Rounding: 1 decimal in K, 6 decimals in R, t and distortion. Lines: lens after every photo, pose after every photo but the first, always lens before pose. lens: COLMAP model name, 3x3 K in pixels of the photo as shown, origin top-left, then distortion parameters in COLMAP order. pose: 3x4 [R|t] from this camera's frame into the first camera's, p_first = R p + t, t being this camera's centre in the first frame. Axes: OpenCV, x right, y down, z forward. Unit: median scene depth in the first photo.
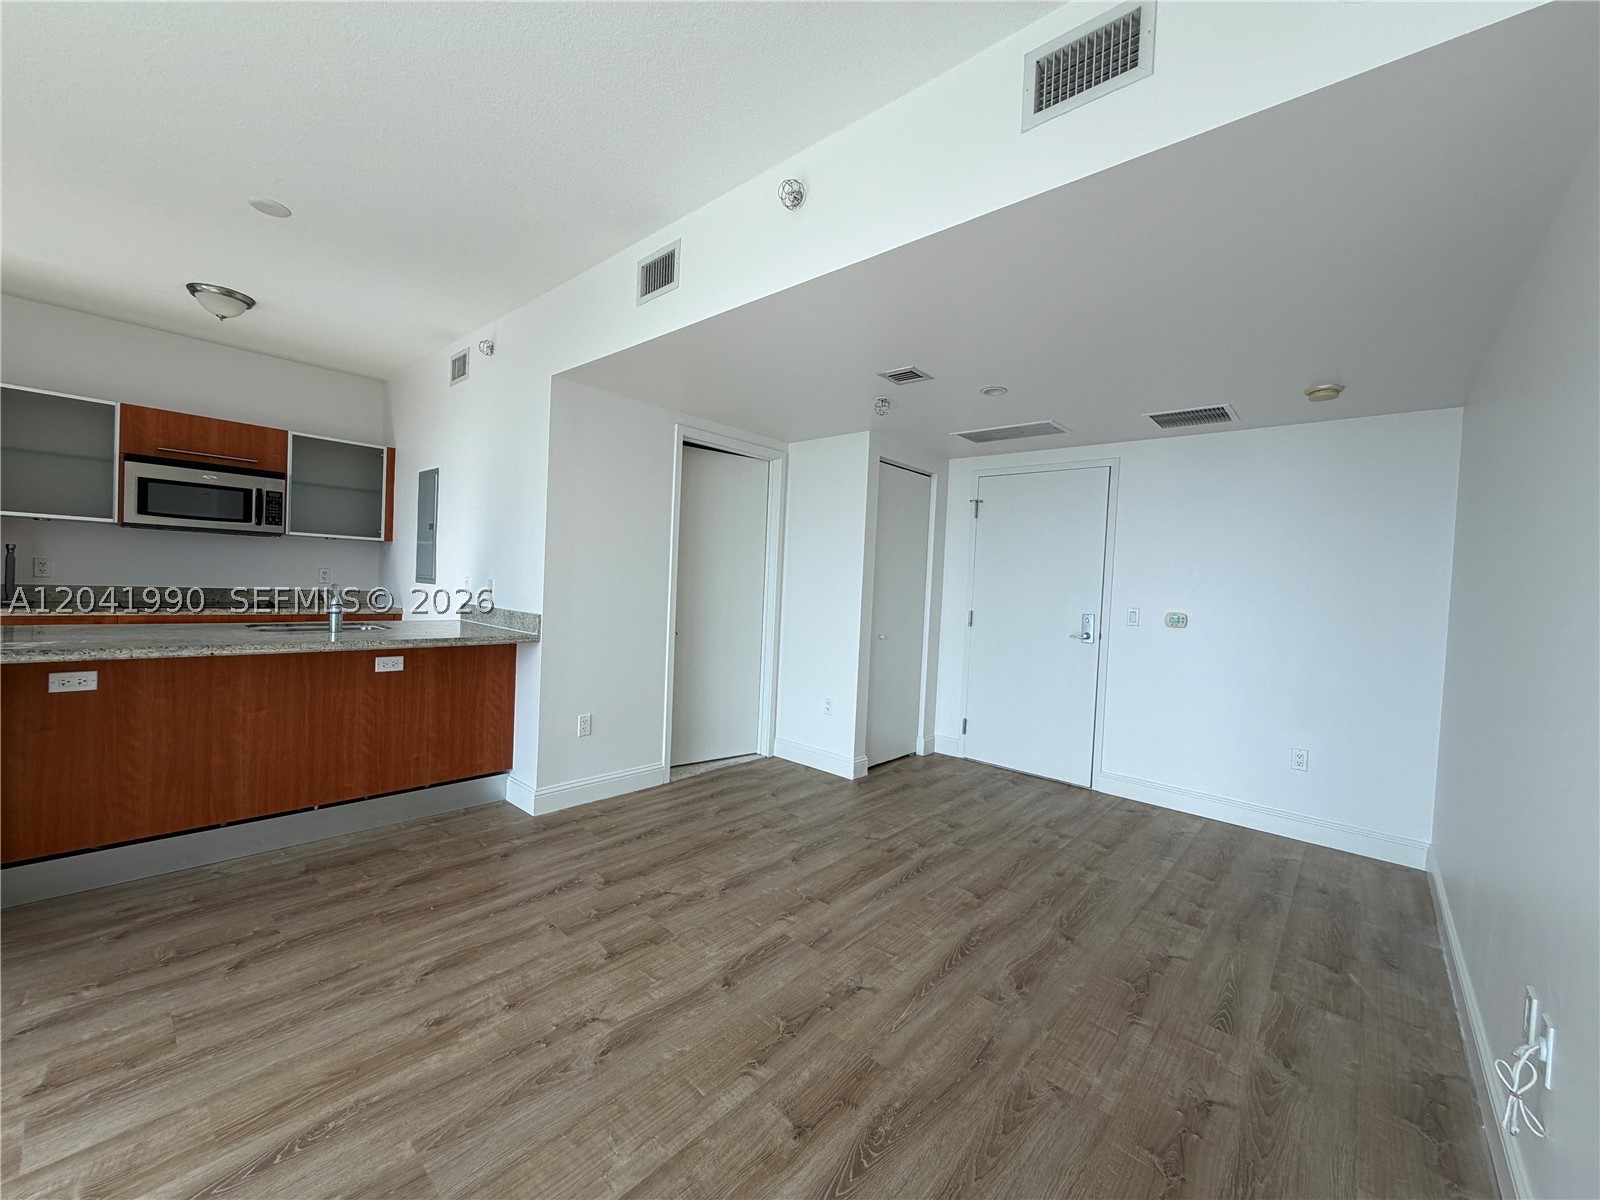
lens RADIAL K [[635.9, 0, 796.9], [0, 635.9, 599.1], [0, 0, 1]] dist [0.000772, -0.000186]
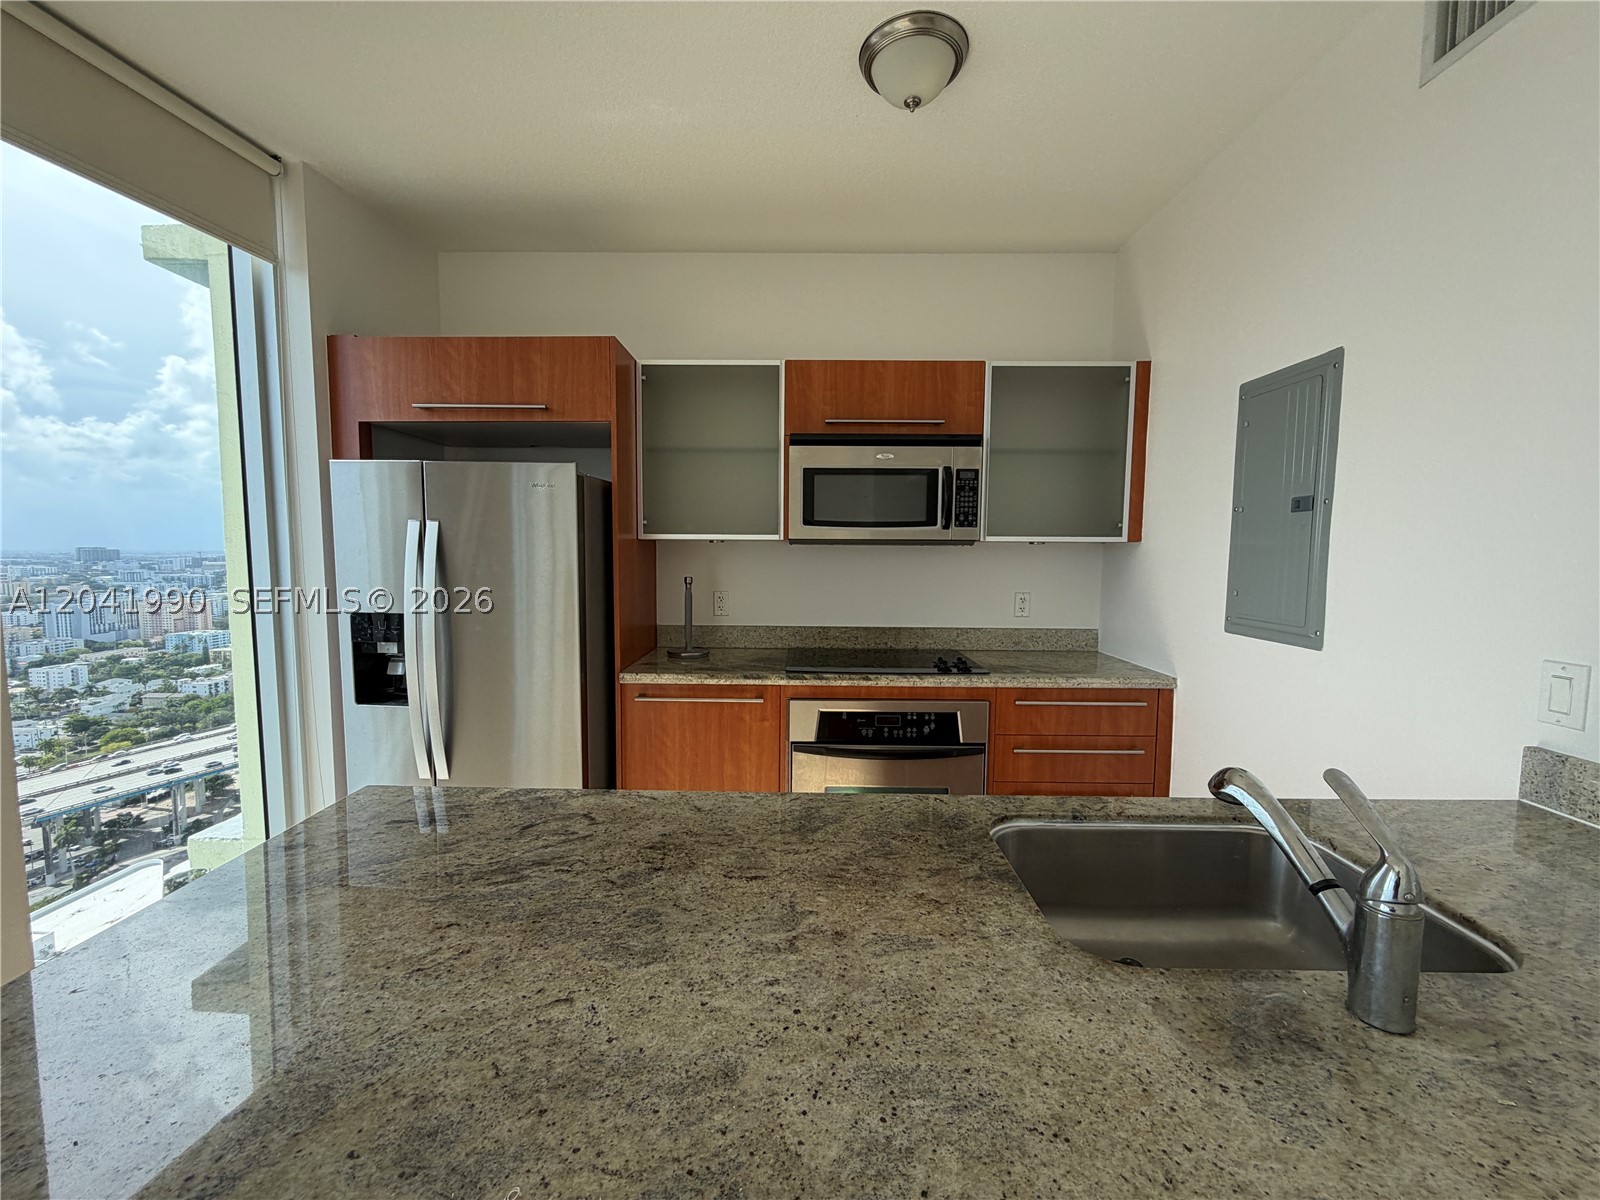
lens RADIAL K [[640.0, 0, 796.3], [0, 640.0, 600.8], [0, 0, 1]] dist [-0.000058, 0.000000]
pose [[0.658850, 0.022273, -0.751944, -0.491393], [0.003245, 0.999468, 0.032449, -0.069727], [0.752267, -0.023819, 0.658428, 0.504870]]
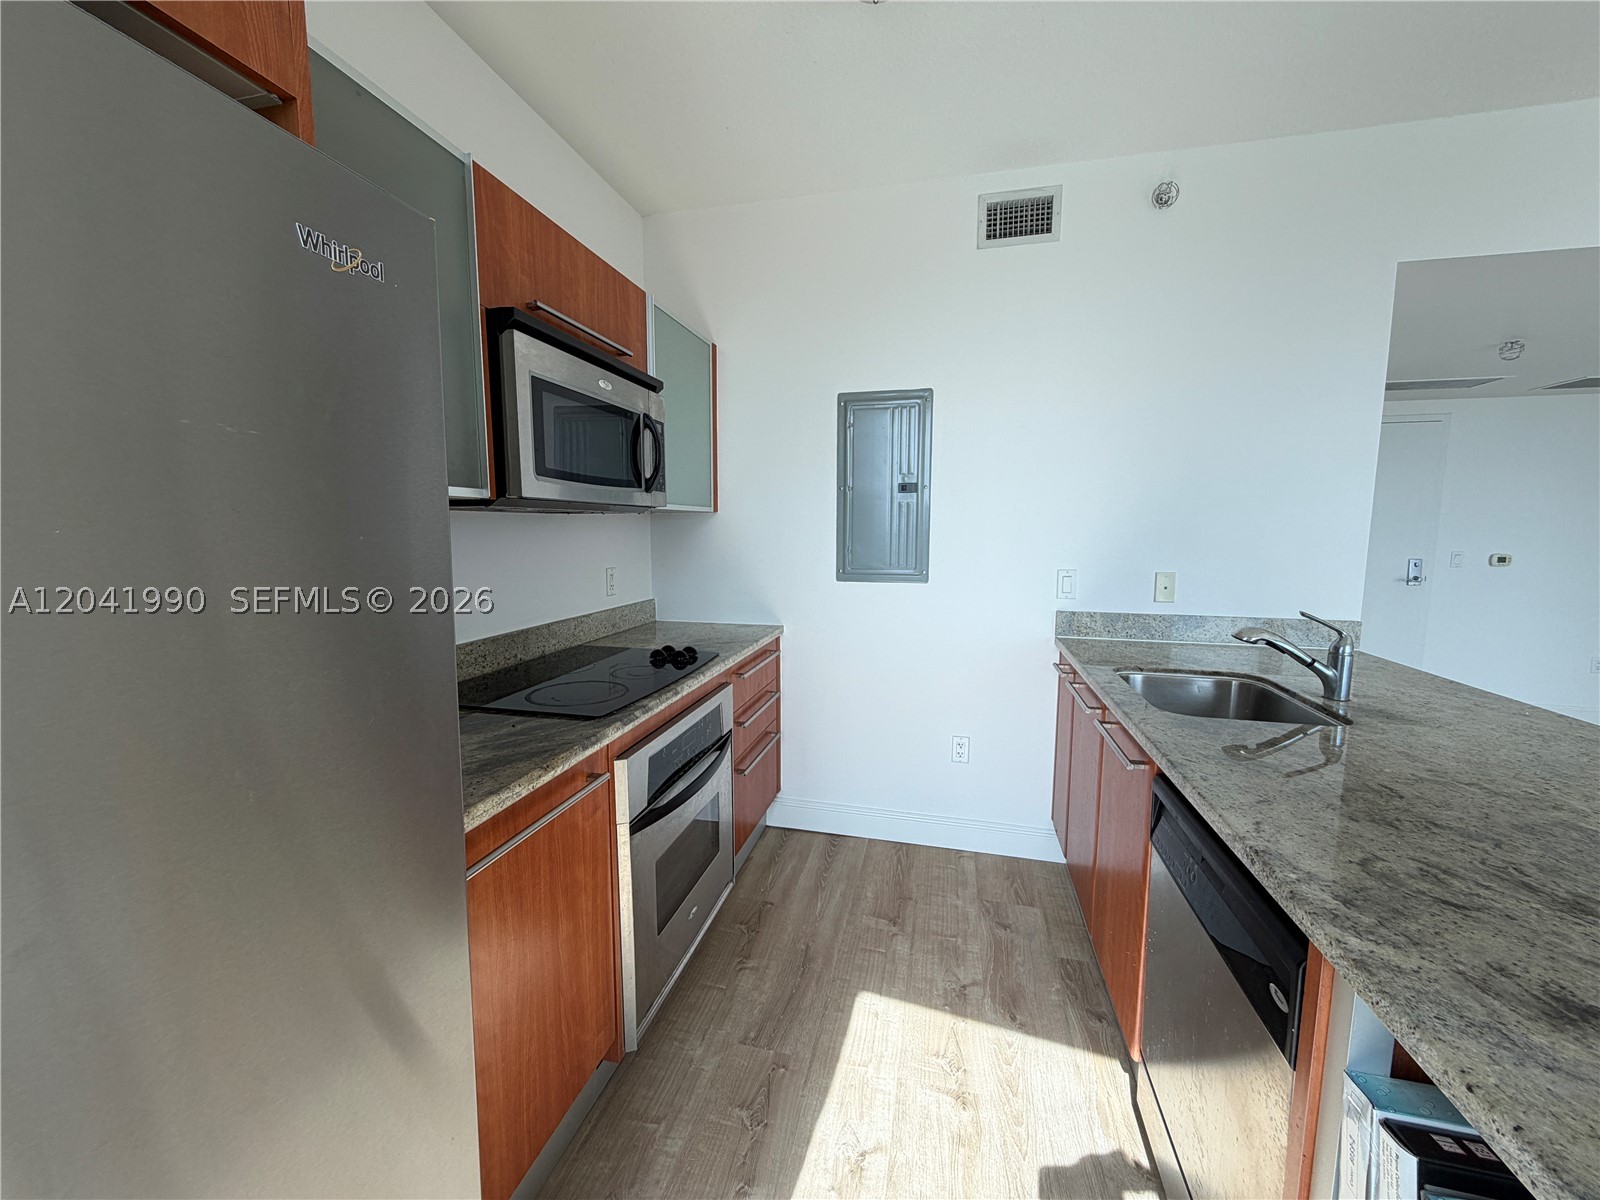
lens RADIAL K [[633.6, 0, 796.8], [0, 633.6, 598.4], [0, 0, 1]] dist [-0.001482, -0.000116]
pose [[0.883510, -0.095875, 0.458495, -0.974337], [0.050218, 0.992575, 0.110785, -0.084617], [-0.465712, -0.074855, 0.881765, 0.526276]]
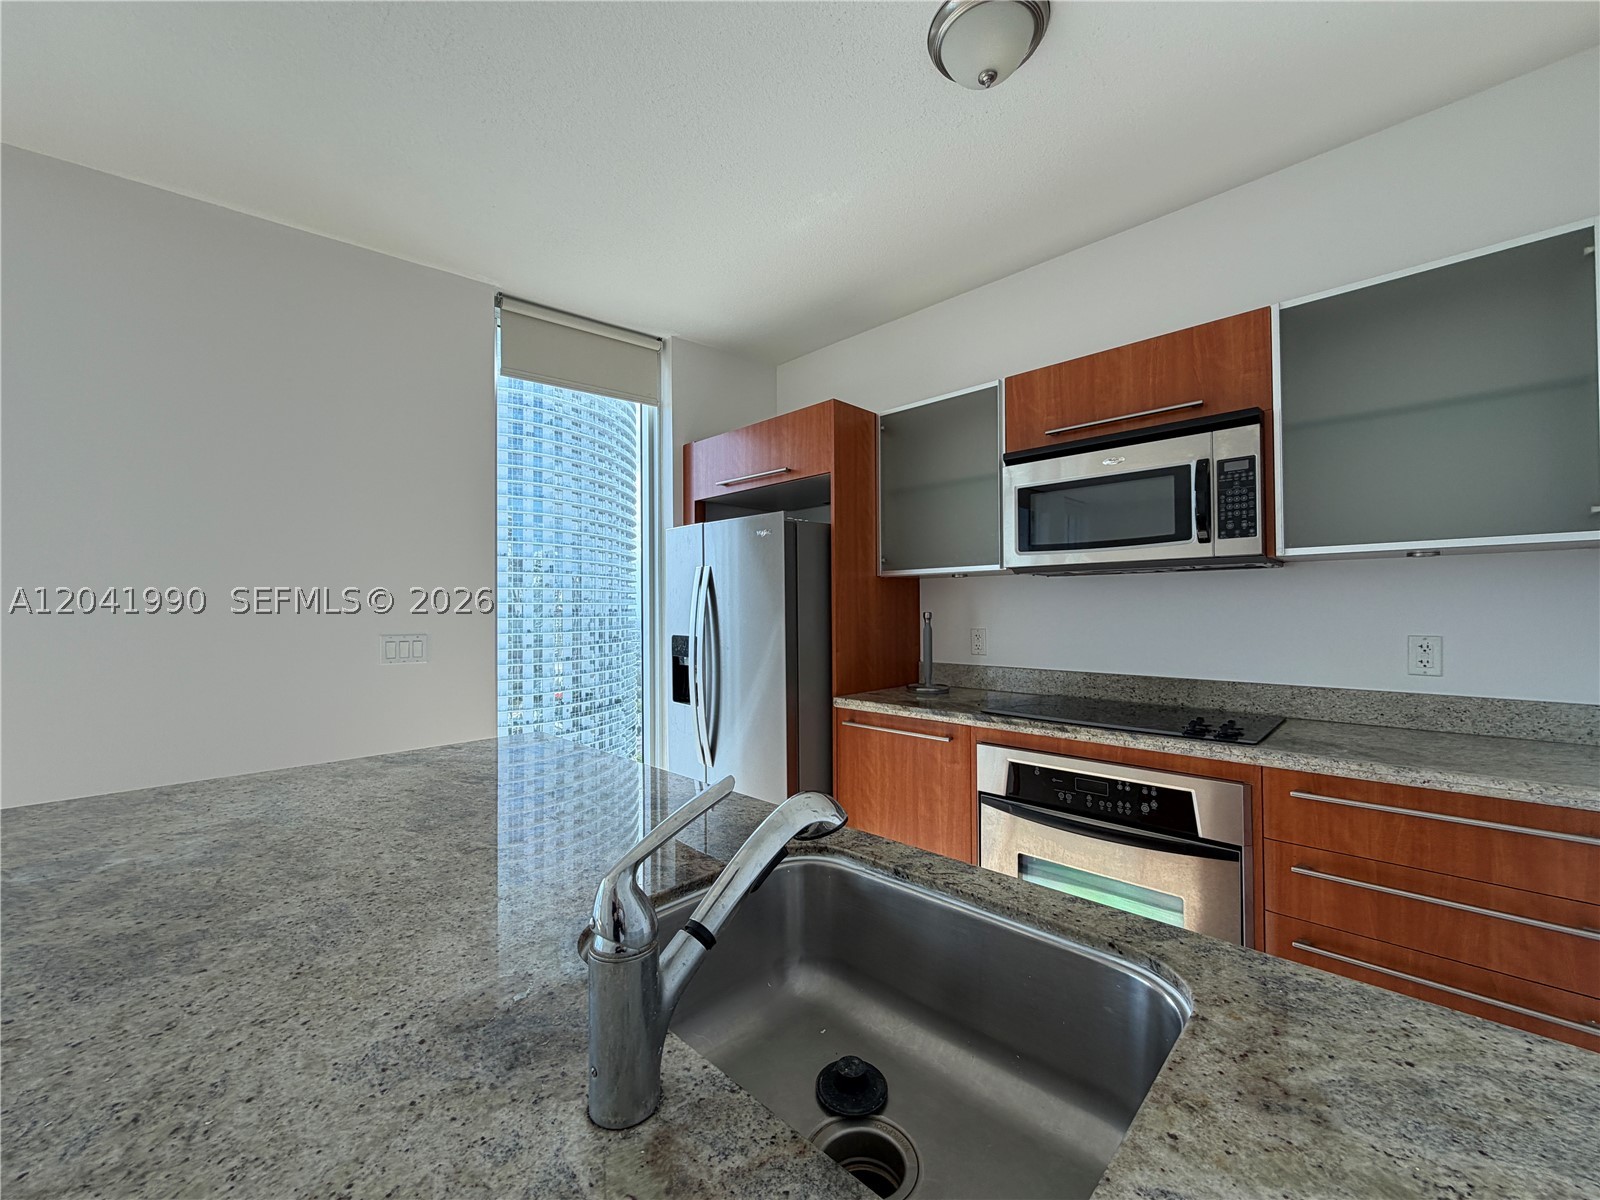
lens RADIAL K [[641.5, 0, 792.1], [0, 641.5, 598.5], [0, 0, 1]] dist [0.000207, -0.000071]
pose [[-0.050315, -0.059437, -0.996963, -0.397065], [-0.020854, 0.998072, -0.058450, -0.046586], [0.998516, 0.017849, -0.051457, 0.742117]]
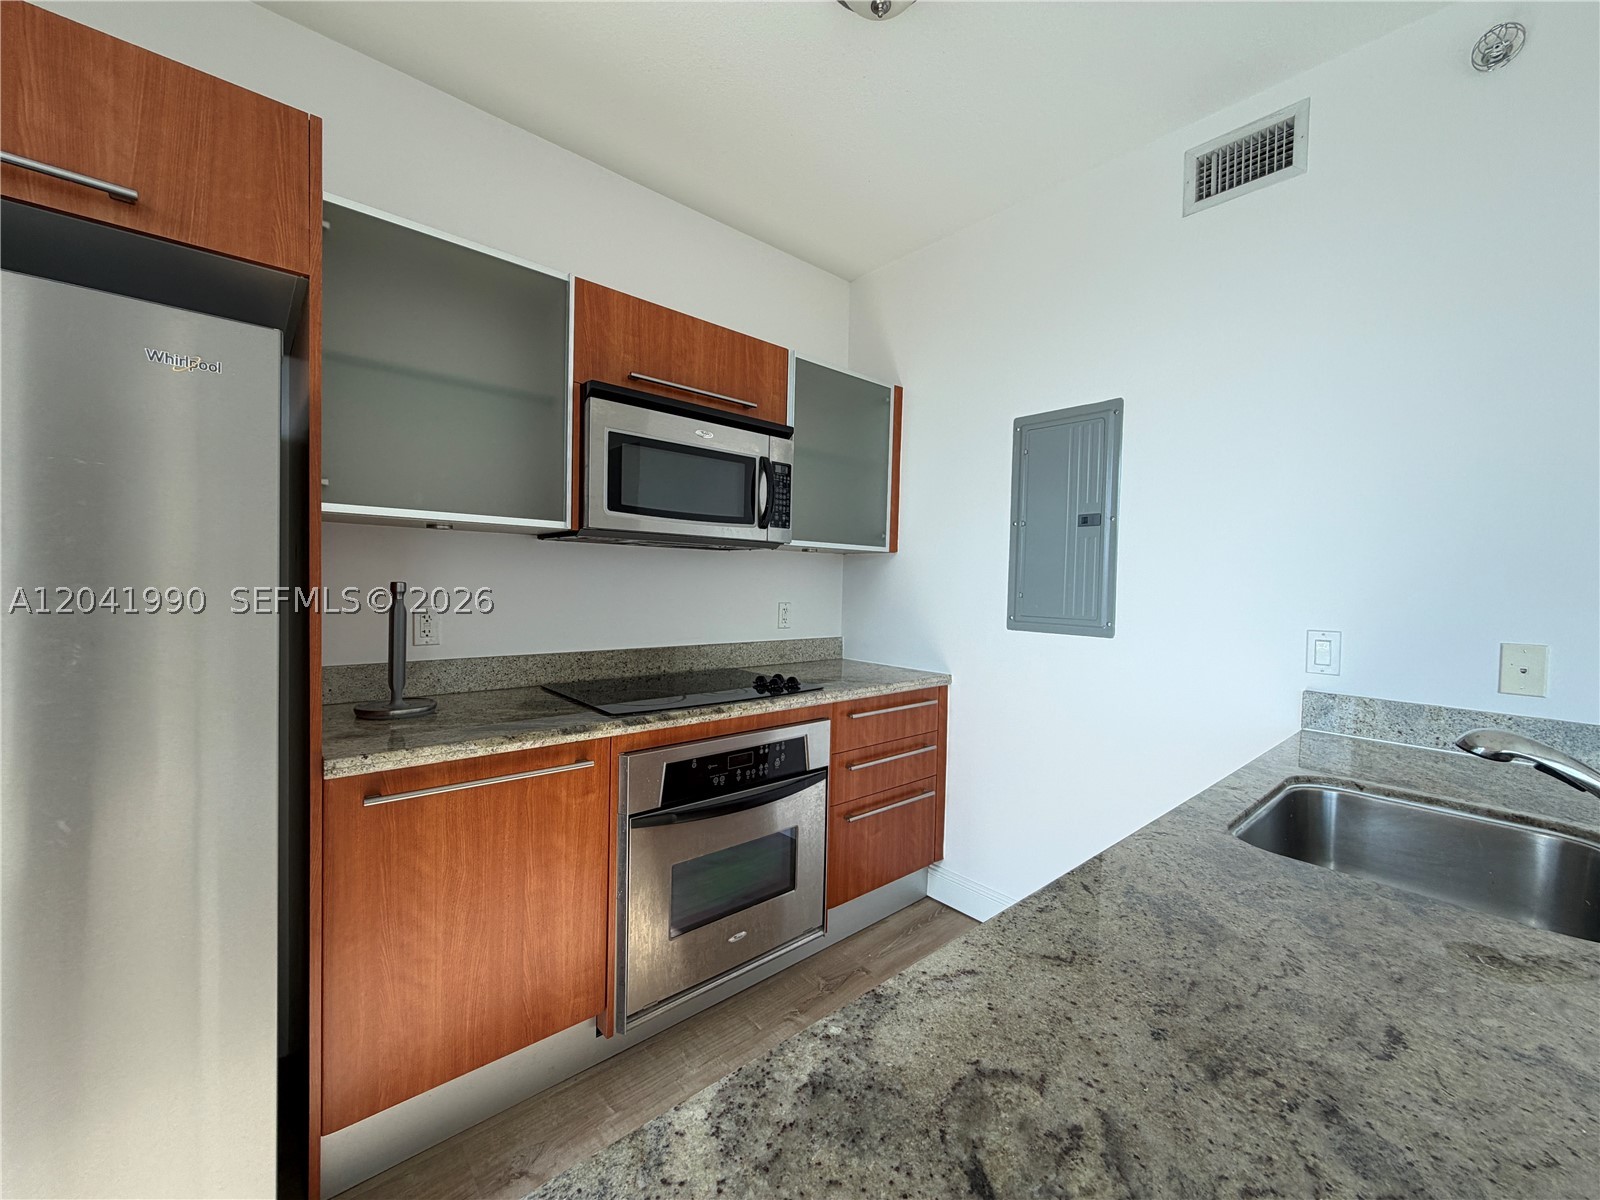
lens RADIAL K [[635.9, 0, 796.9], [0, 635.9, 599.1], [0, 0, 1]] dist [0.000772, -0.000186]
pose [[0.992605, -0.017003, -0.120193, -0.759508], [0.017069, 0.999854, -0.000477, -0.058590], [0.120184, -0.001578, 0.992750, 0.494512]]
